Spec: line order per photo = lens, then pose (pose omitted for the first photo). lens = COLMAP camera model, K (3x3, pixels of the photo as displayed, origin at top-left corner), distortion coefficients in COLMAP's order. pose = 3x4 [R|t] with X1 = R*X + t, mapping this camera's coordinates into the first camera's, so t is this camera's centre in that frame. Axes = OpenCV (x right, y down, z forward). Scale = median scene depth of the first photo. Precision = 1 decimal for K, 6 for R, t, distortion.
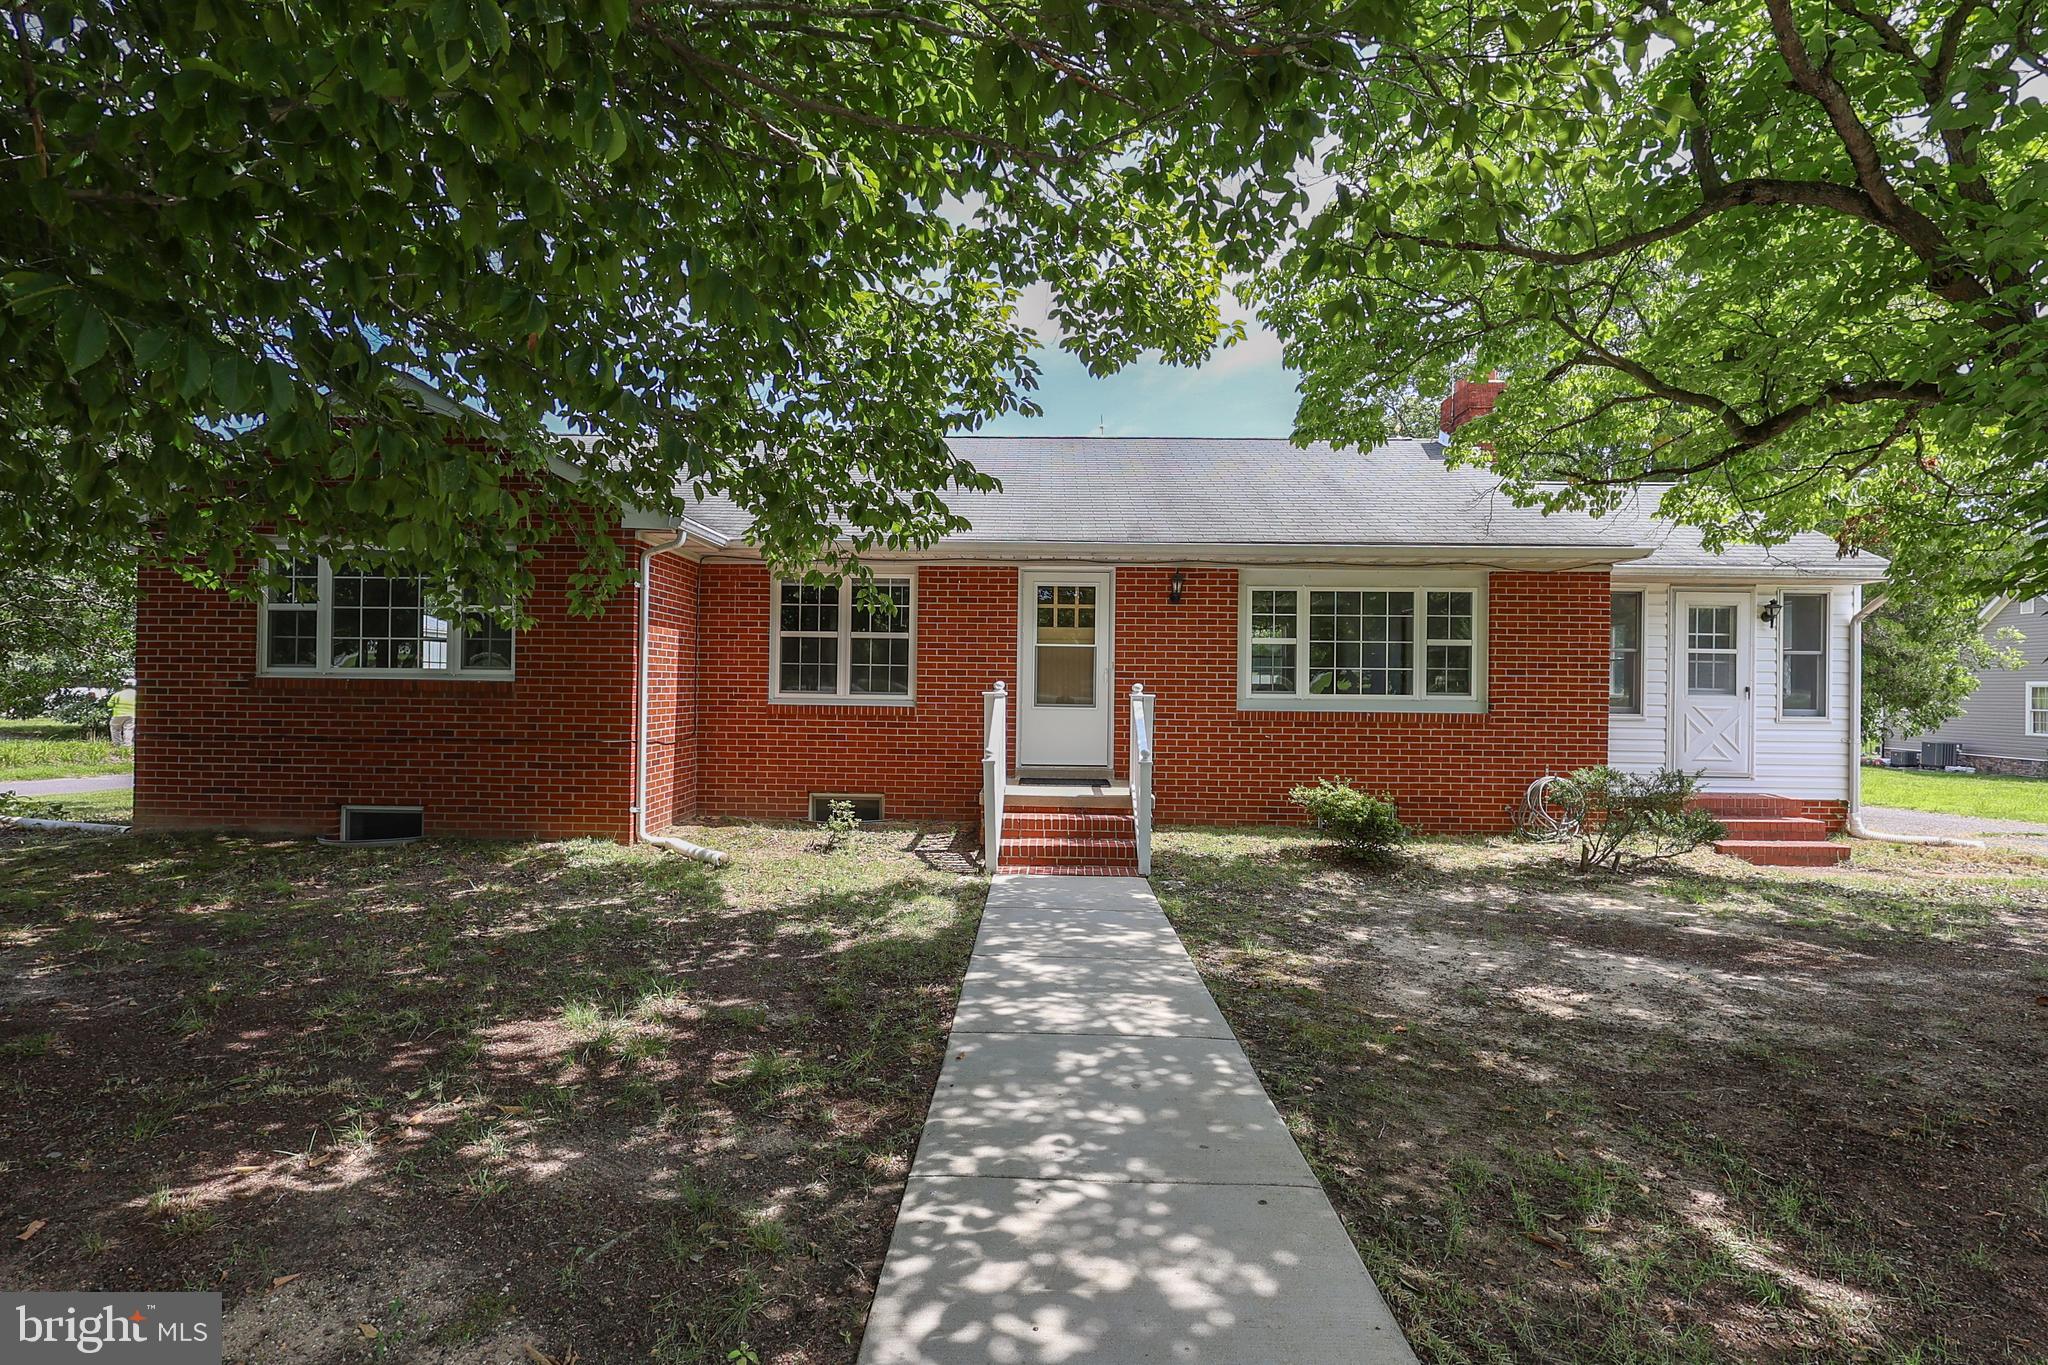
lens RADIAL K [[939.8, 0, 1040.5], [0, 939.8, 686.4], [0, 0, 1]] dist [-0.008039, 0.000813]
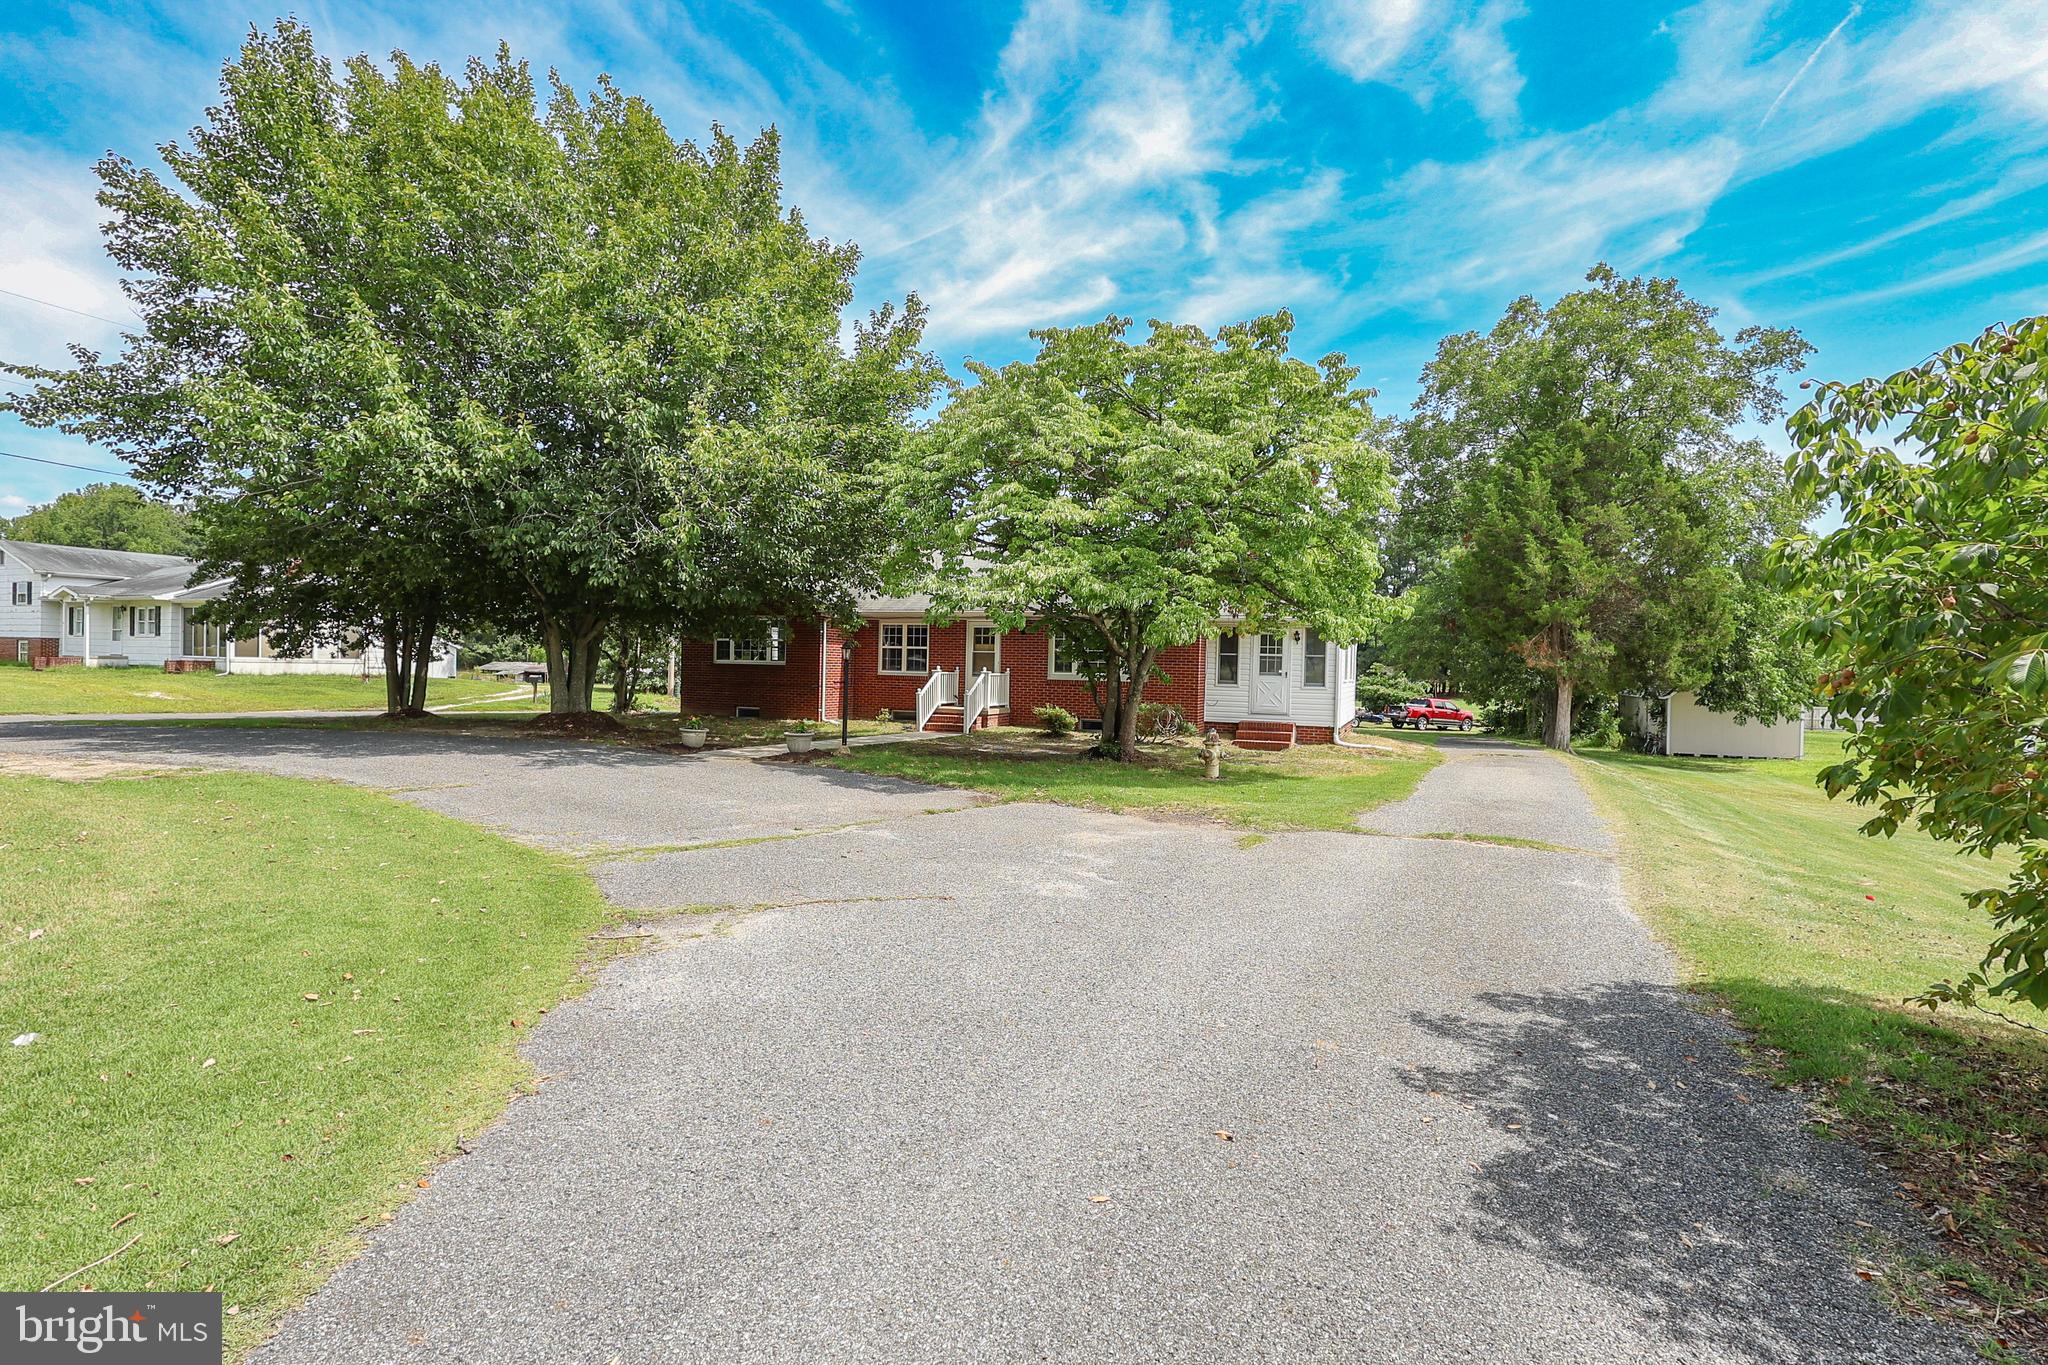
lens RADIAL K [[939.8, 0, 1024.4], [0, 939.8, 689.2], [0, 0, 1]] dist [-0.008039, 0.000813]
pose [[0.930855, 0.017035, -0.364993, 1.024313], [-0.009486, 0.999703, 0.022466, -0.002568], [0.365267, -0.017450, 0.930739, -1.240763]]
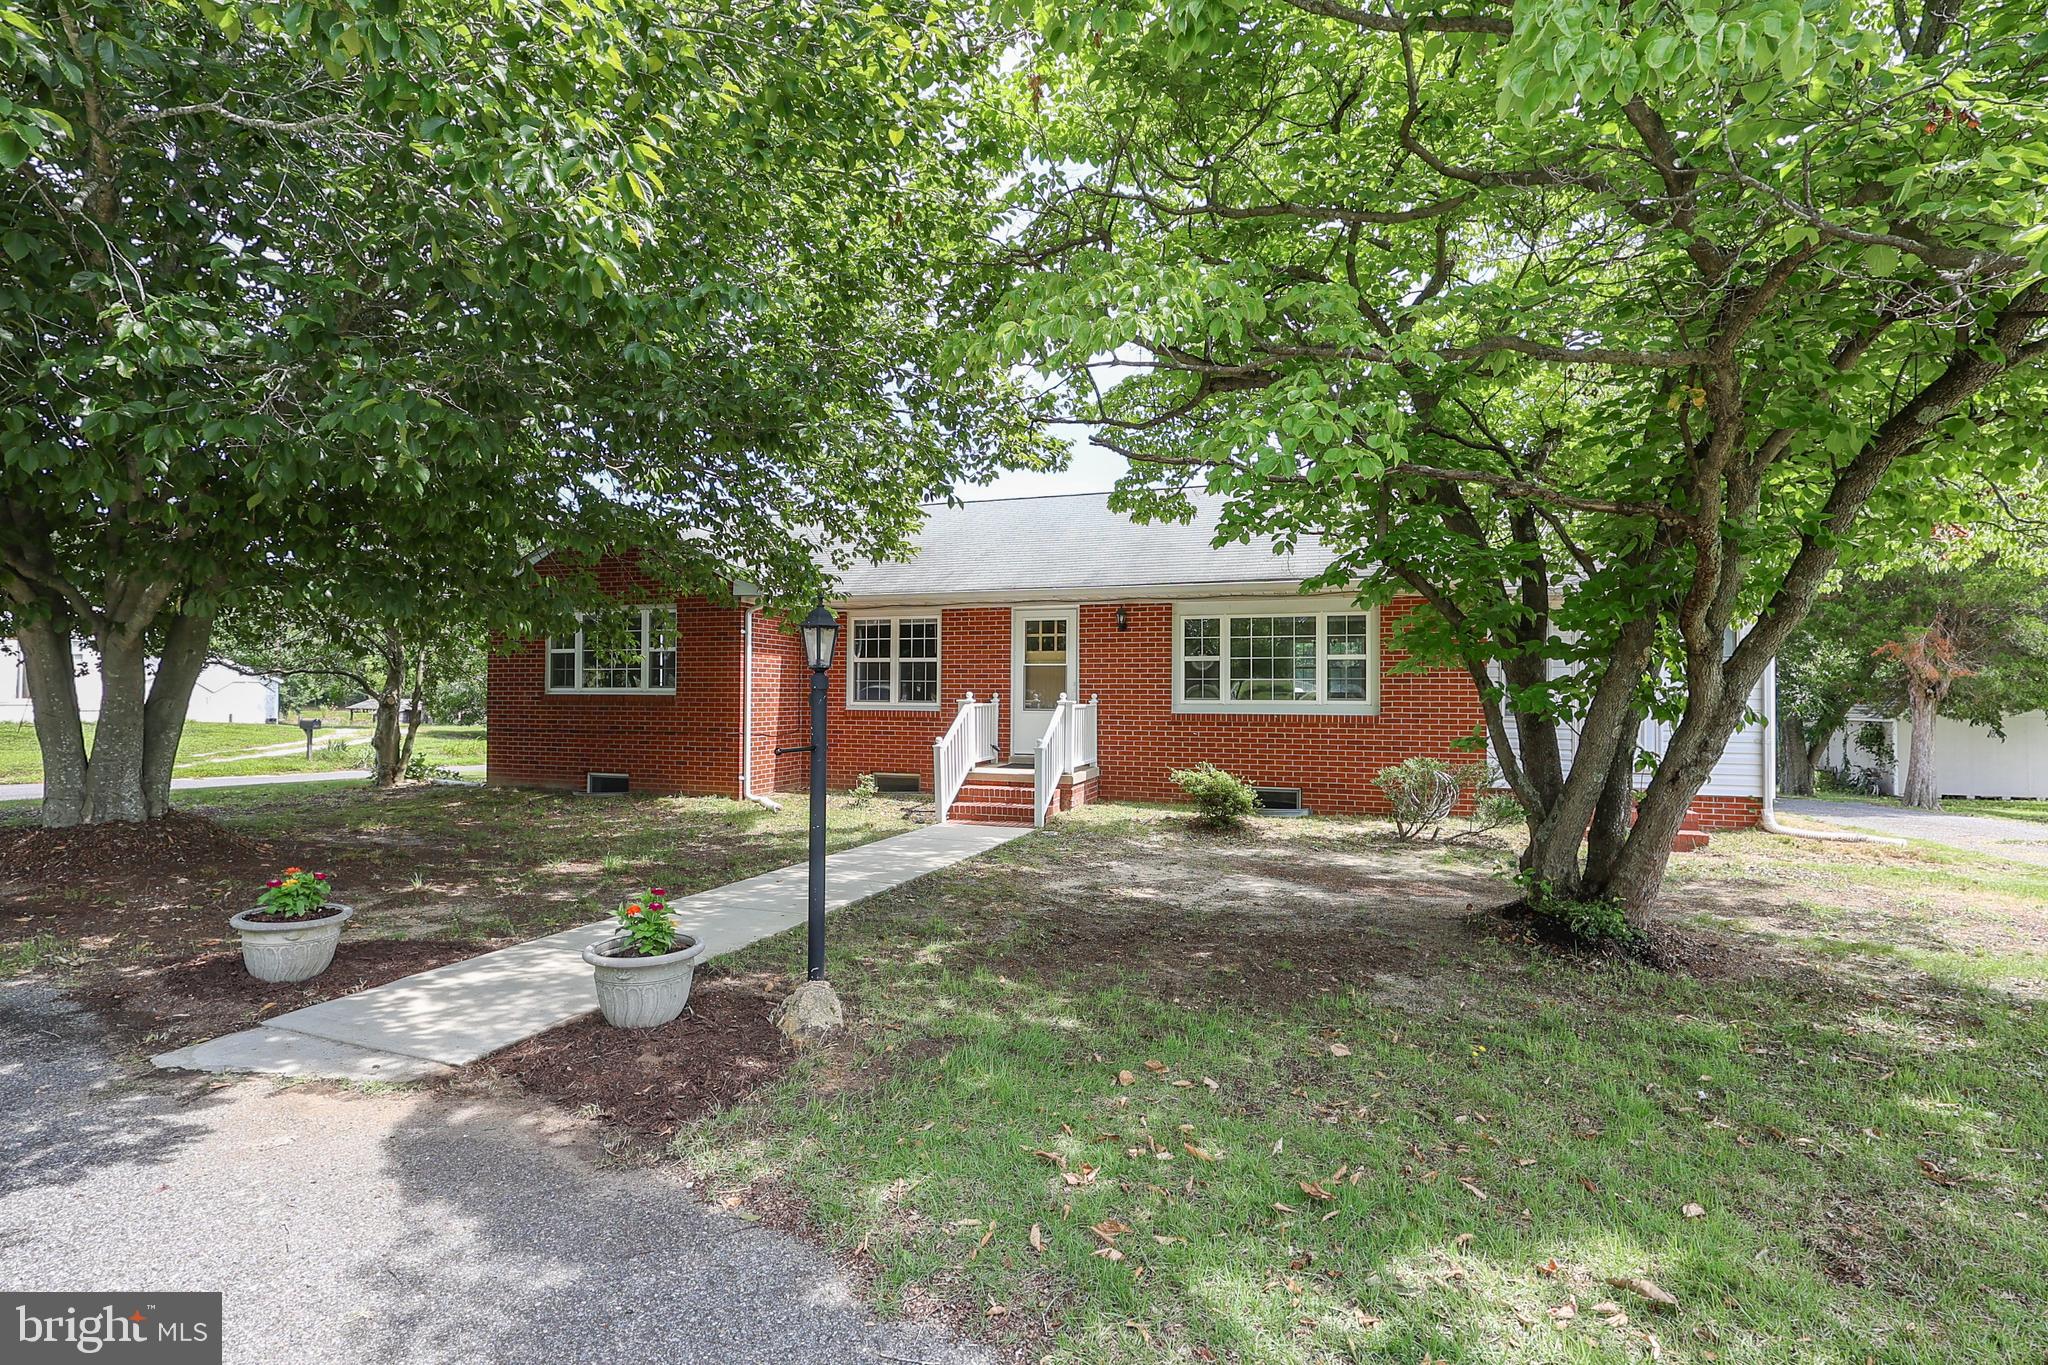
lens RADIAL K [[939.8, 0, 1020.1], [0, 939.8, 690.7], [0, 0, 1]] dist [-0.008039, 0.000813]
pose [[0.953203, -0.009558, -0.302181, 0.398119], [0.007709, 0.999944, -0.007310, 0.002406], [0.302234, 0.004638, 0.953222, -0.282112]]
